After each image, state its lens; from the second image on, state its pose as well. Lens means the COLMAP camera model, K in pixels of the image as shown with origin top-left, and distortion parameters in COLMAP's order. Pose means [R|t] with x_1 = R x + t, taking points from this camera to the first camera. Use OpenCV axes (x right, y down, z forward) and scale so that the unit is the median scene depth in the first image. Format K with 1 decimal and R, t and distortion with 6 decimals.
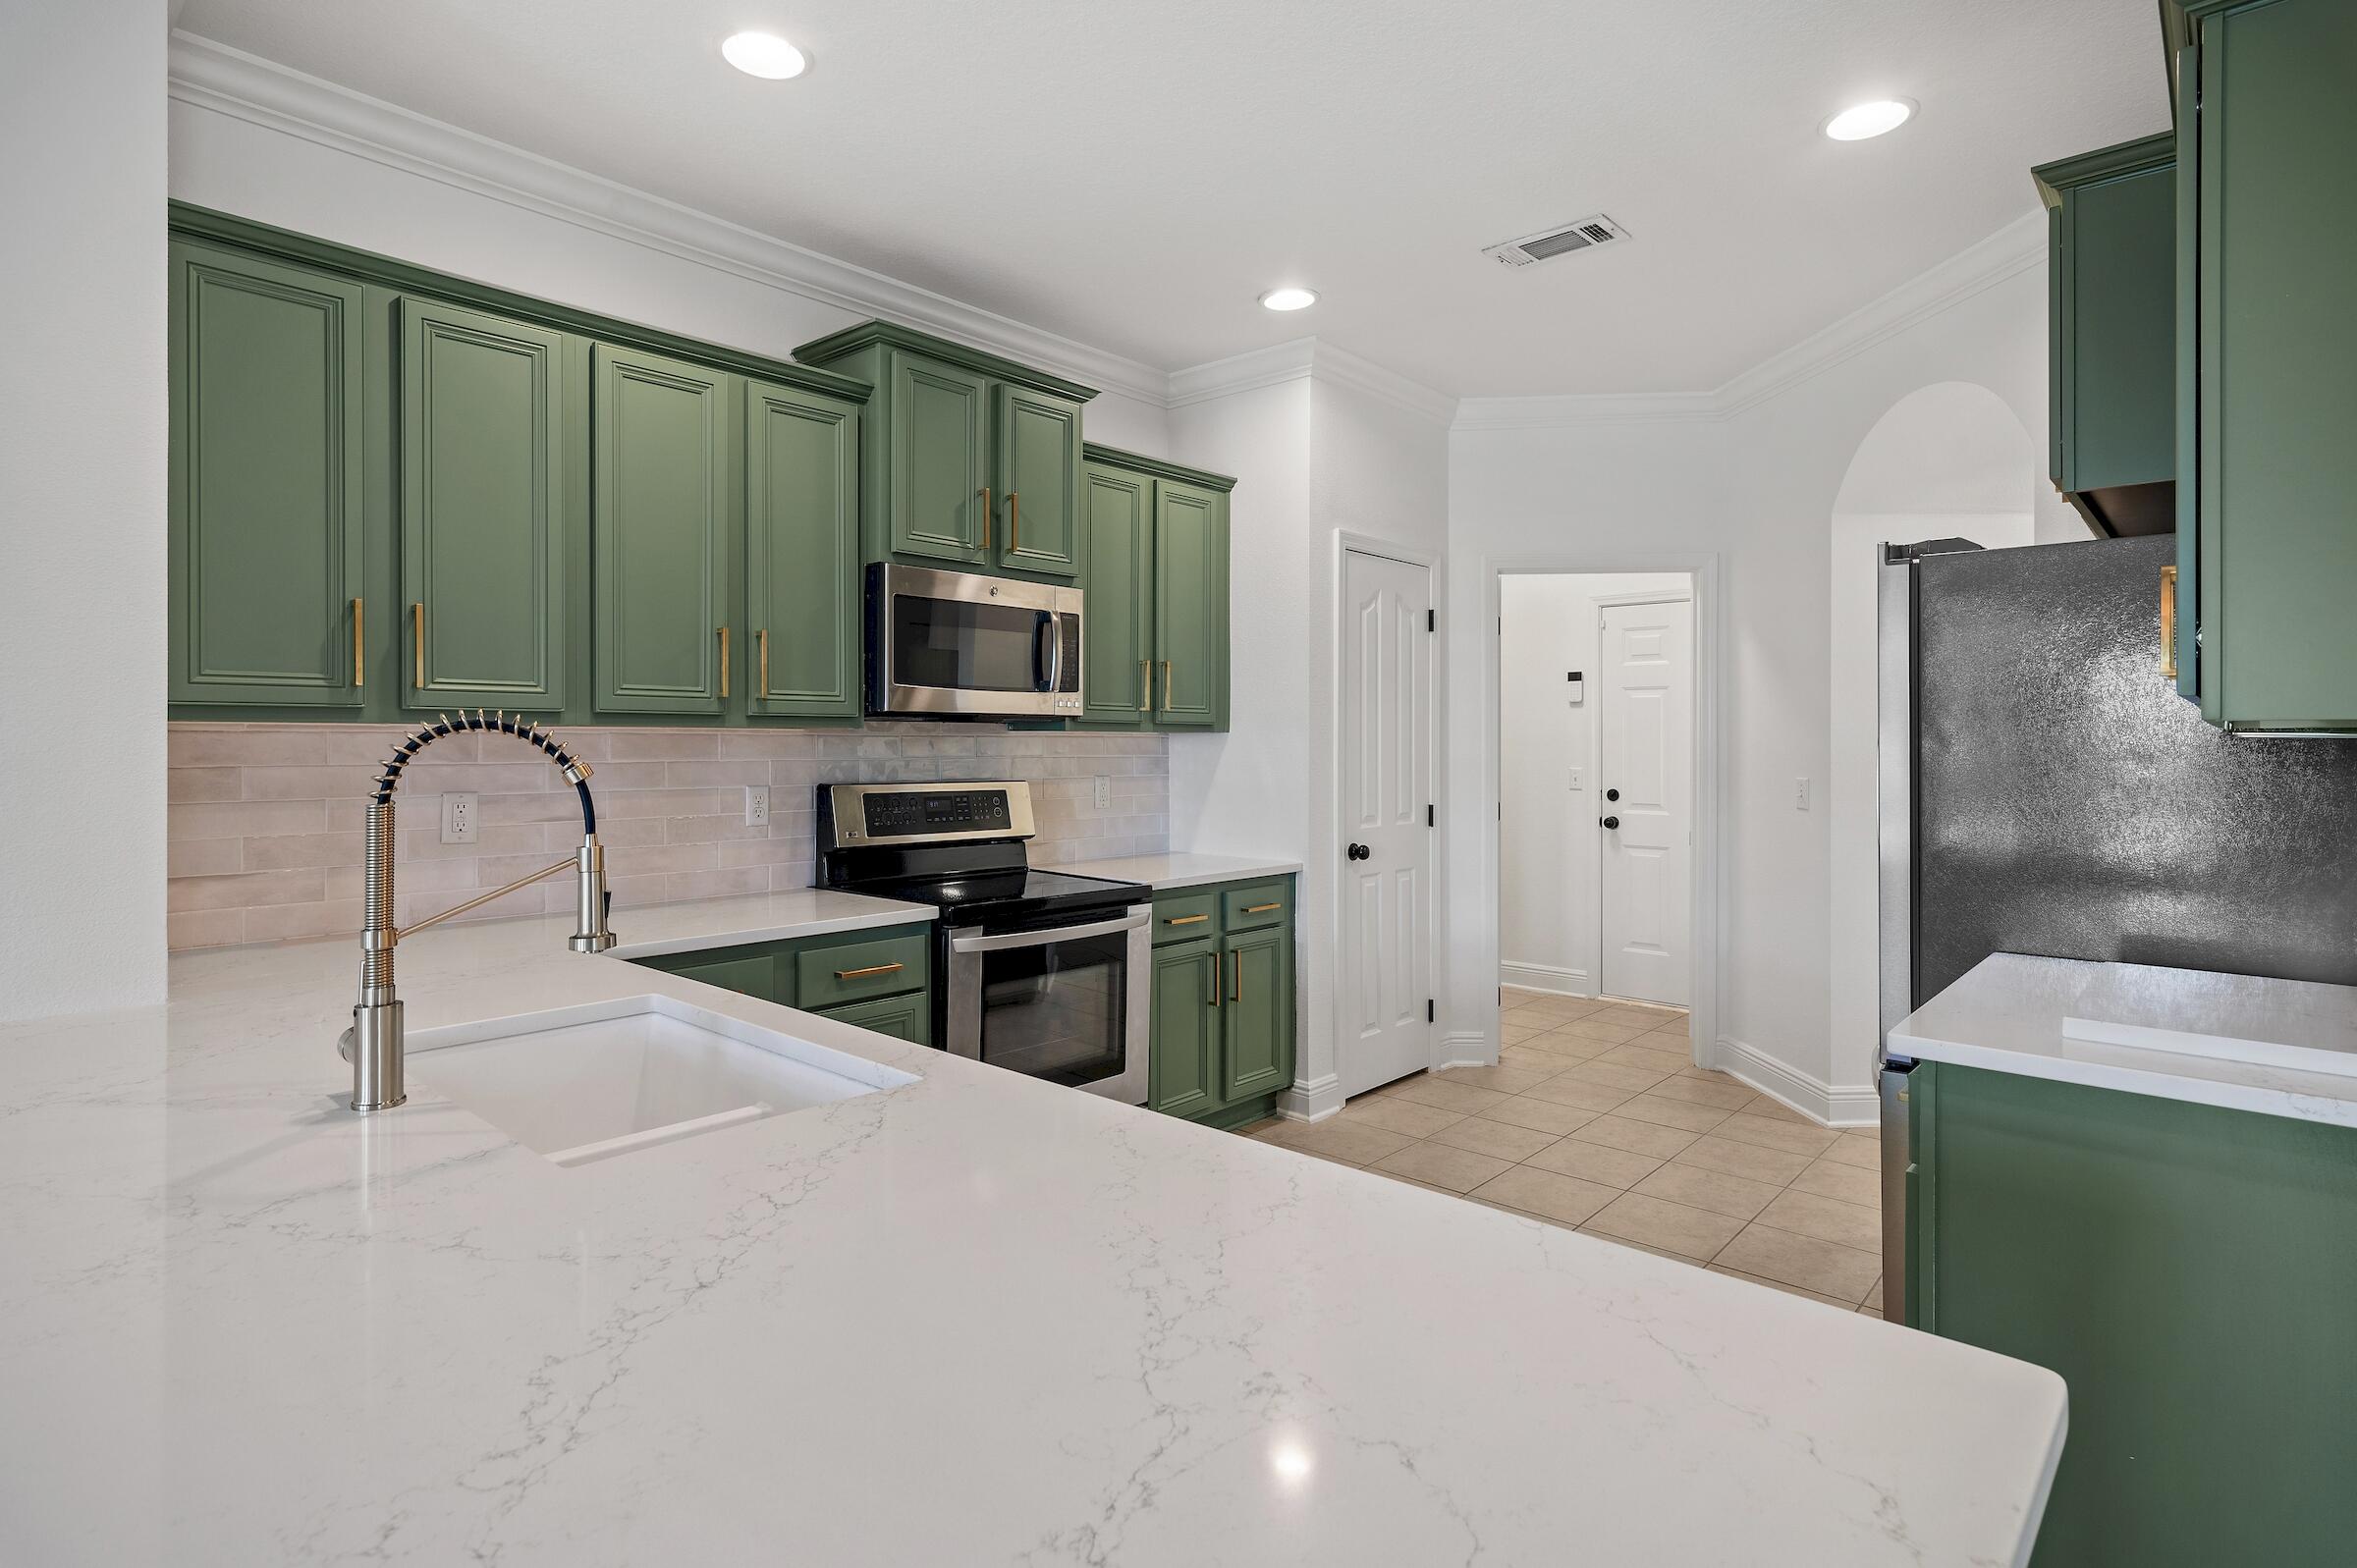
lens RADIAL K [[1208.9, 0, 1178.0], [0, 1208.9, 746.0], [0, 0, 1]] dist [0.000150, 0.000065]
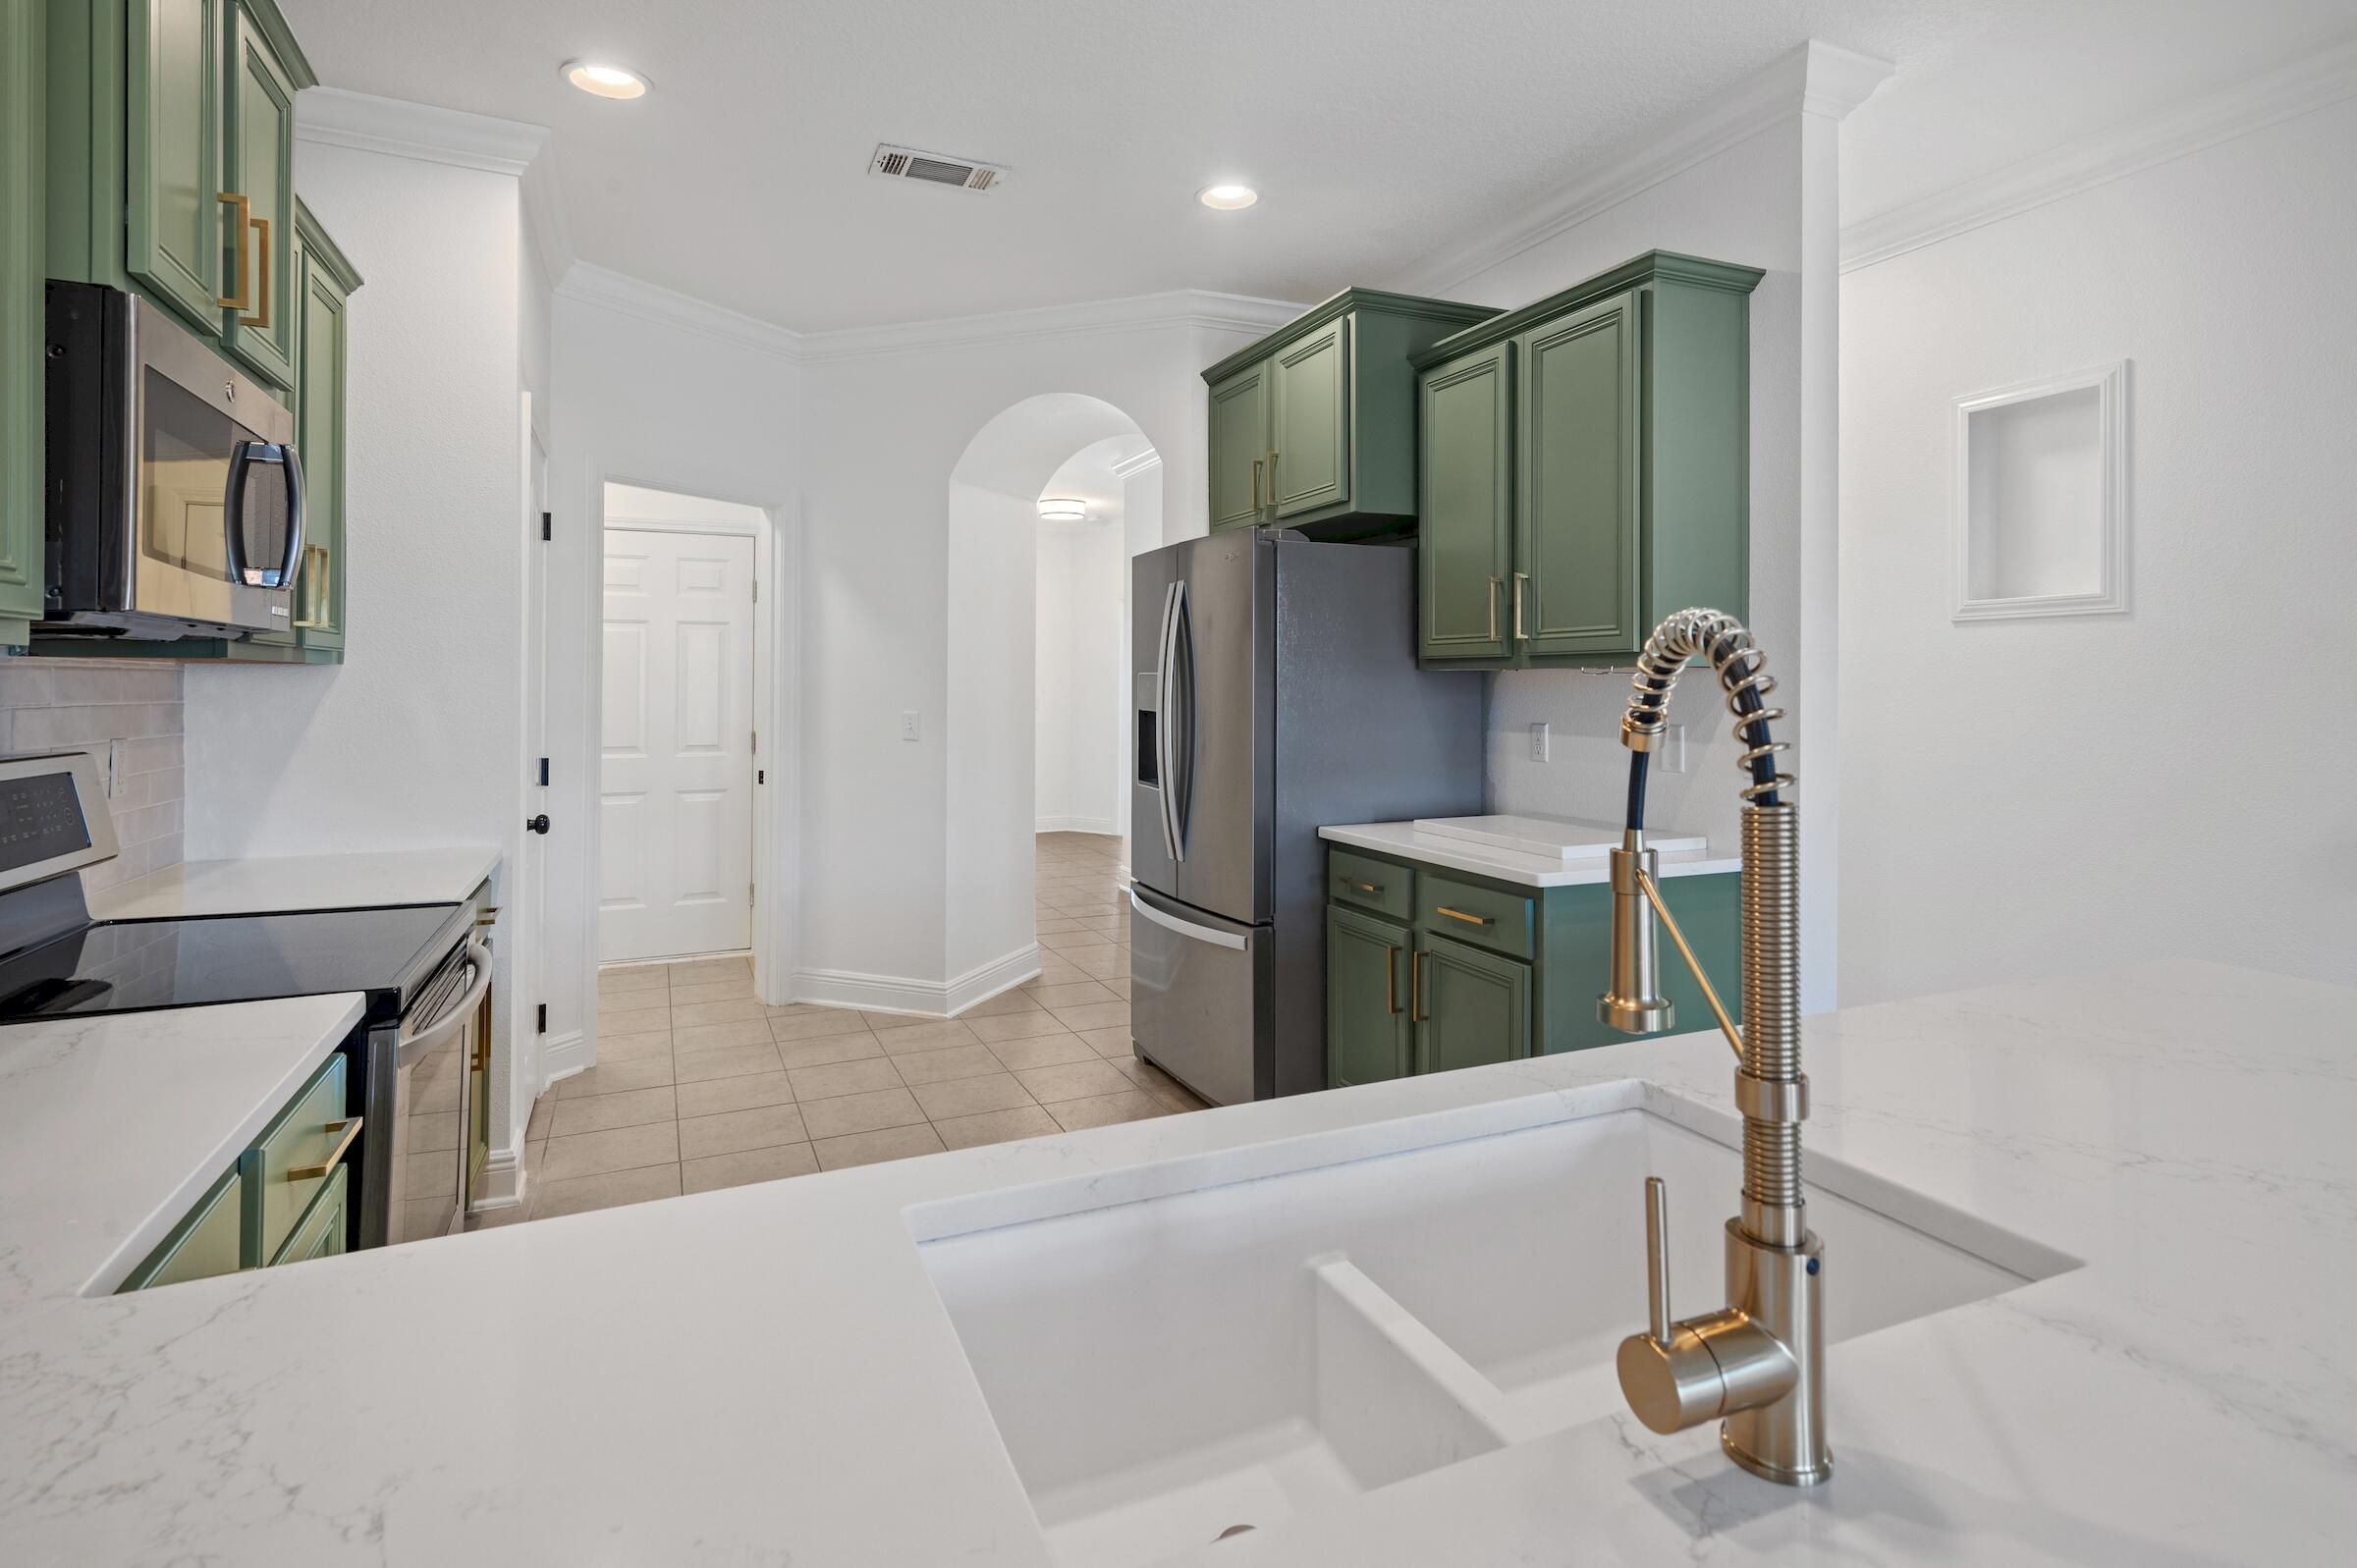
lens RADIAL K [[1170.8, 0, 1215.2], [0, 1170.8, 688.6], [0, 0, 1]] dist [0.022701, -0.000001]
pose [[0.389192, -0.004077, 0.921147, -0.414454], [0.000668, 0.999991, 0.004144, -0.000770], [-0.921156, -0.000997, 0.389192, 0.362743]]
